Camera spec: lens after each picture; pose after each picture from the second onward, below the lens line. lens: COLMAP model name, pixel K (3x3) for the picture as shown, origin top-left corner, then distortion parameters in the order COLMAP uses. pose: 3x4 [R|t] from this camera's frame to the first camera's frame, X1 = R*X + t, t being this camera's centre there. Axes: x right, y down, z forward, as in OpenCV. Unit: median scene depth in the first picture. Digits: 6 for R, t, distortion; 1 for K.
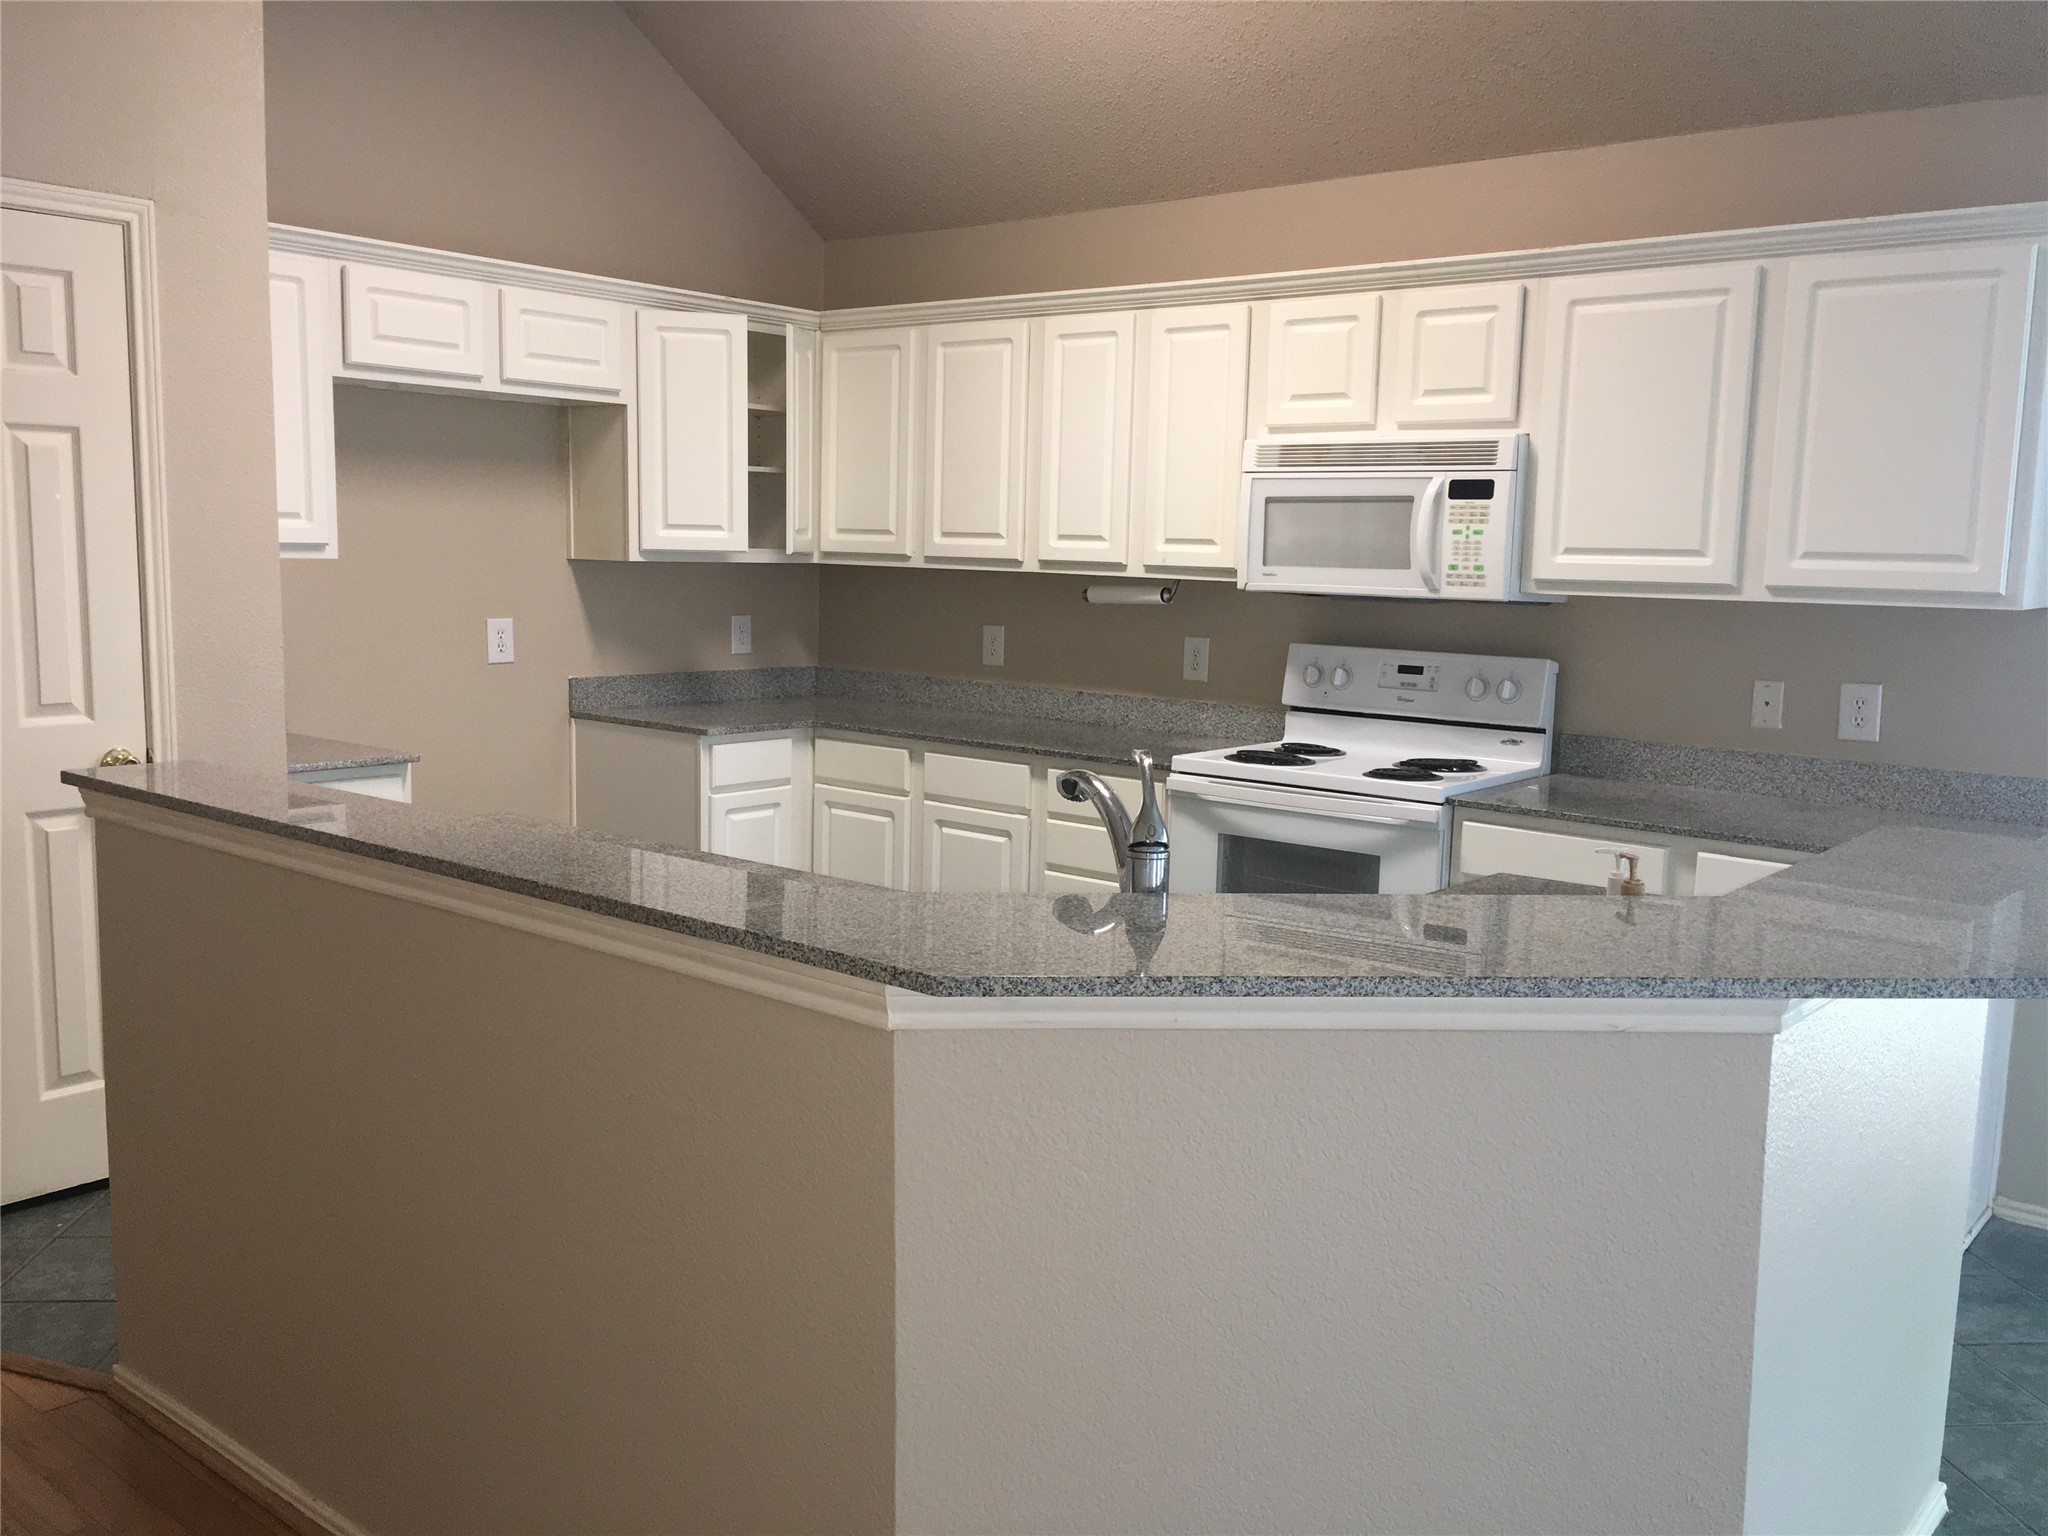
lens RADIAL K [[1753.3, 0, 1036.7], [0, 1753.3, 759.8], [0, 0, 1]] dist [0.077723, -0.087396]
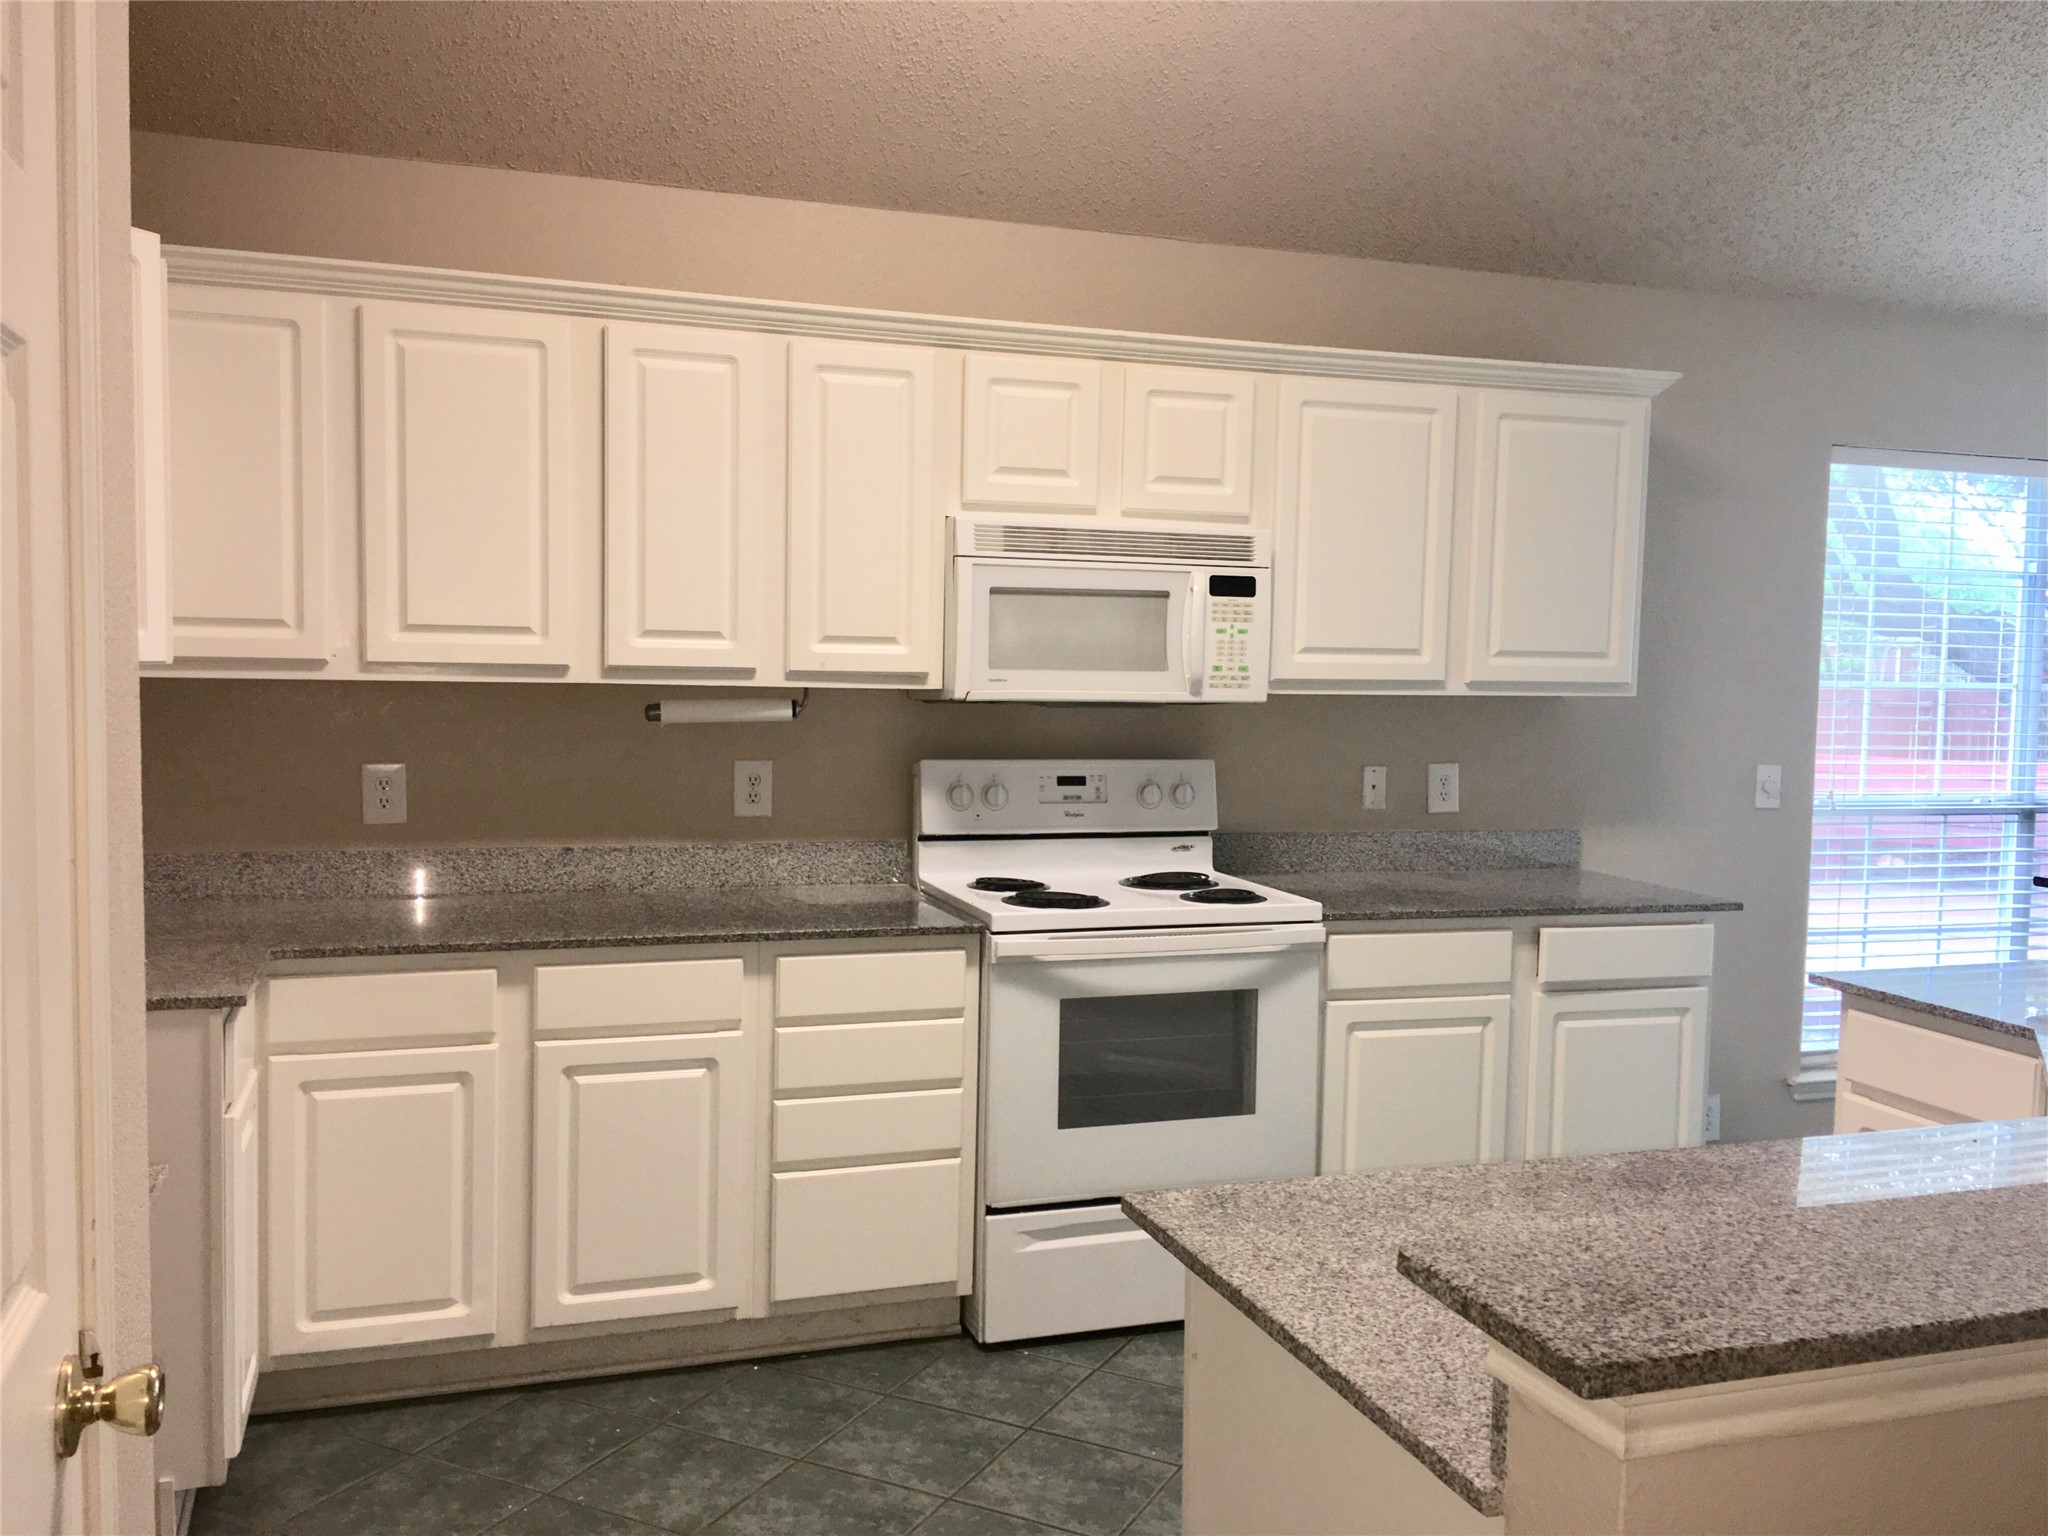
lens RADIAL K [[1753.3, 0, 1029.3], [0, 1753.3, 767.9], [0, 0, 1]] dist [0.077723, -0.087396]
pose [[0.534407, -0.072926, 0.842076, -0.595154], [0.098571, 0.994850, 0.023601, -0.087319], [-0.839460, 0.070392, 0.538843, 0.577312]]
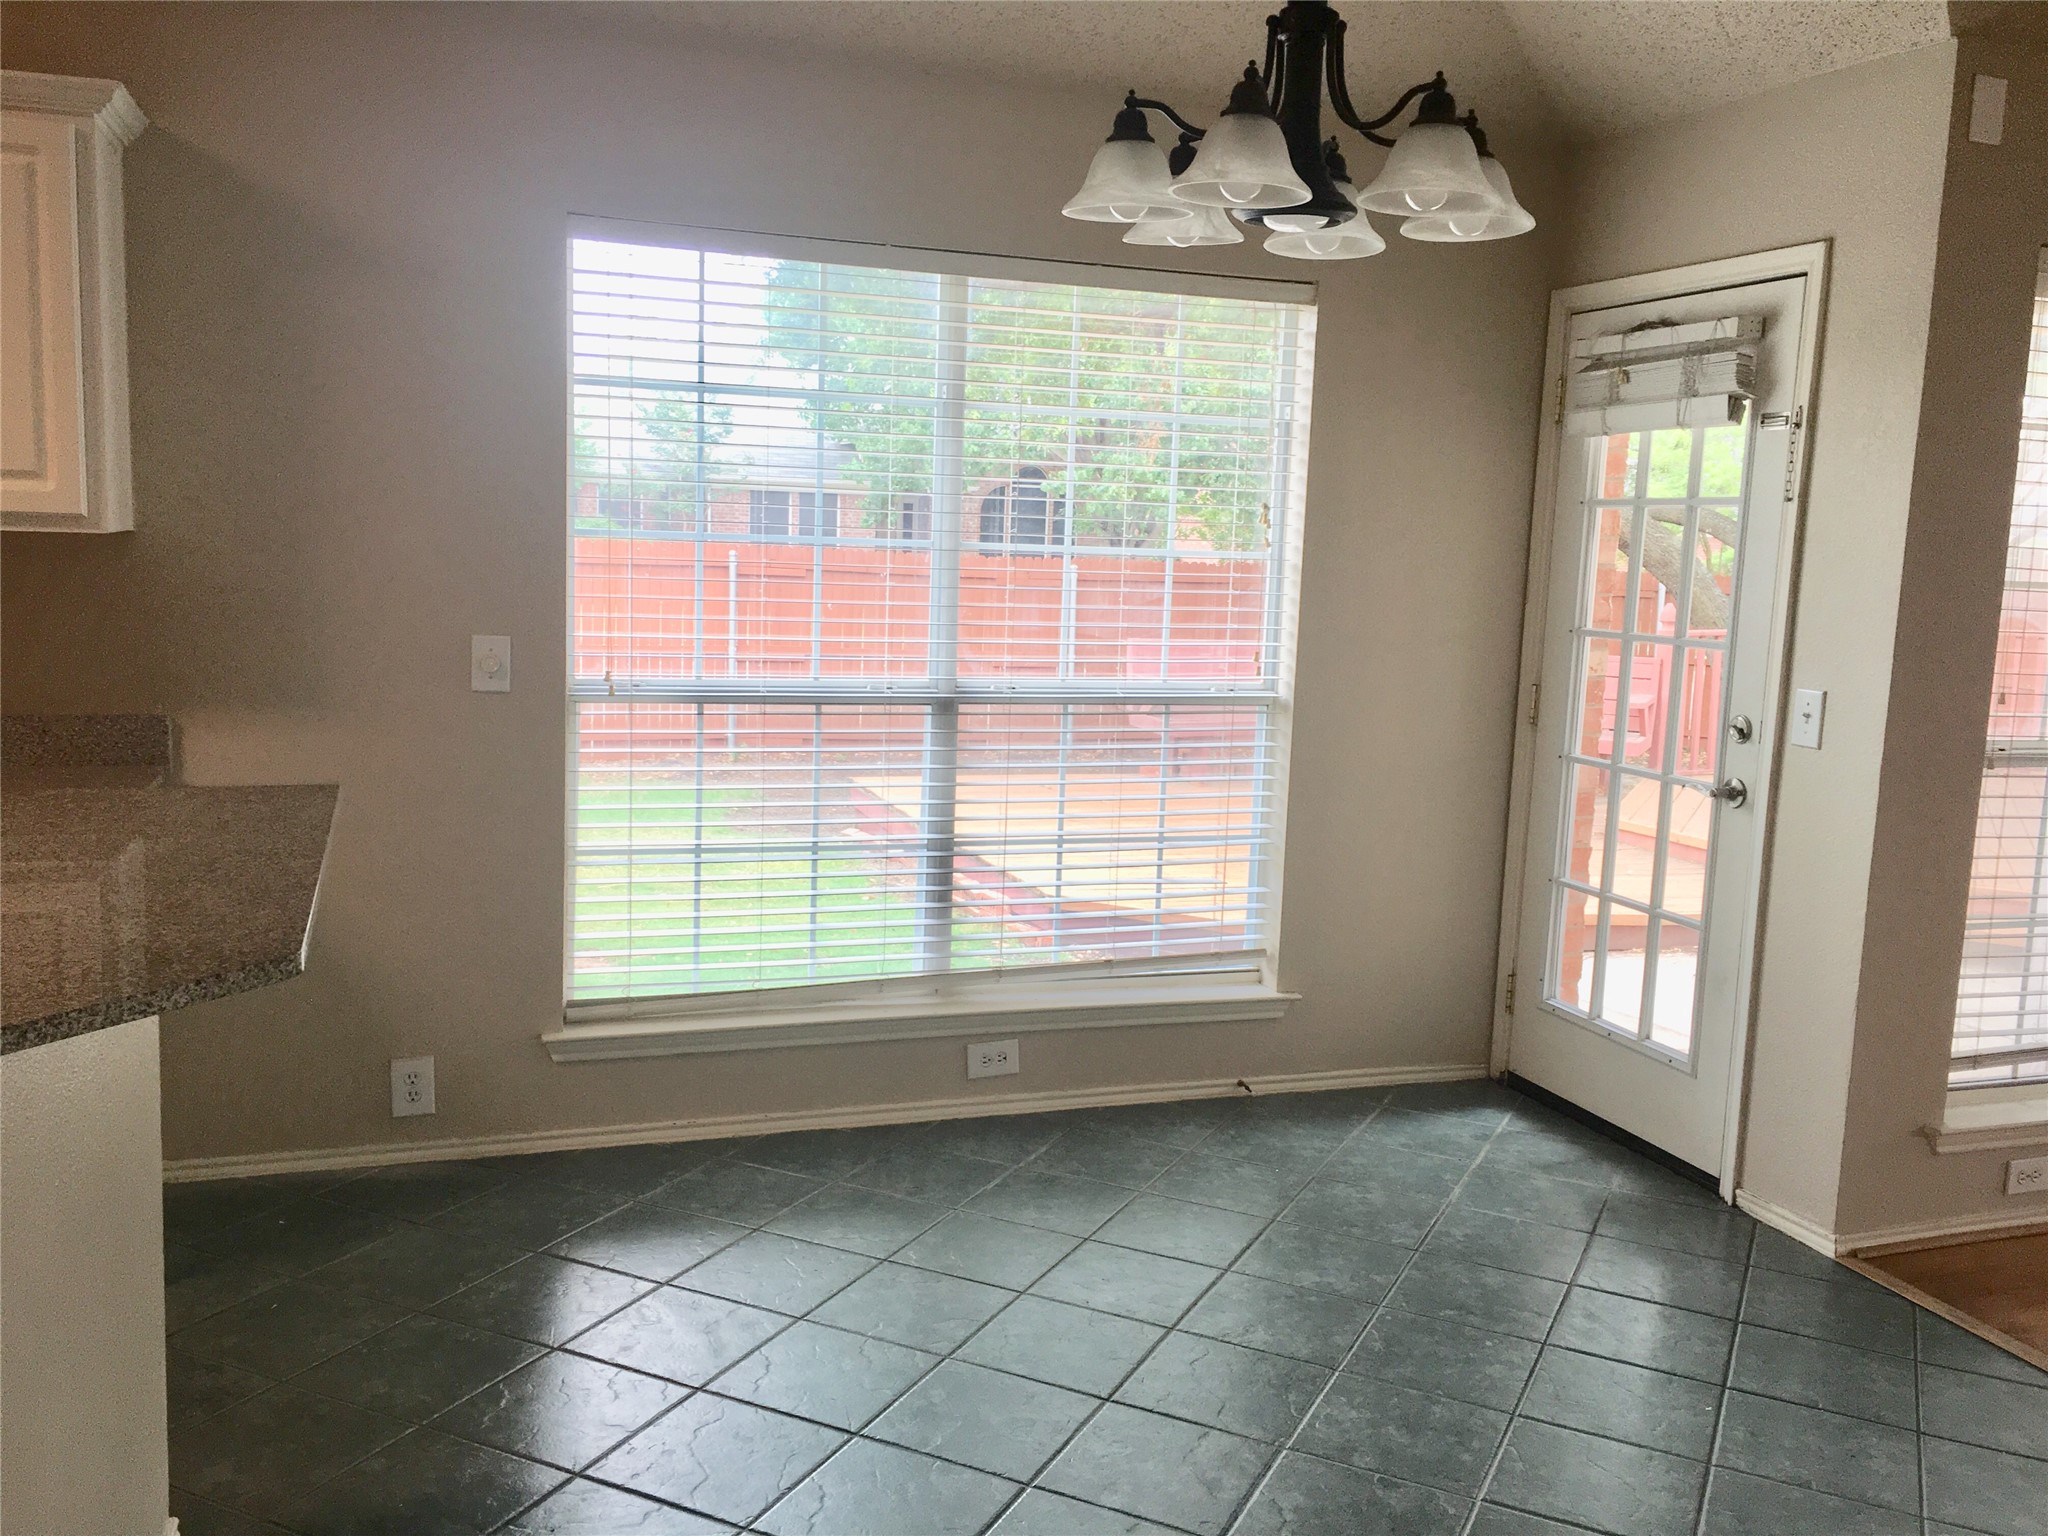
lens RADIAL K [[1753.3, 0, 1028.8], [0, 1753.3, 760.2], [0, 0, 1]] dist [0.077723, -0.087396]
pose [[0.531110, -0.119293, 0.838863, 0.020748], [0.081645, 0.992638, 0.089469, -0.010308], [-0.843360, 0.020972, 0.536939, 0.098938]]
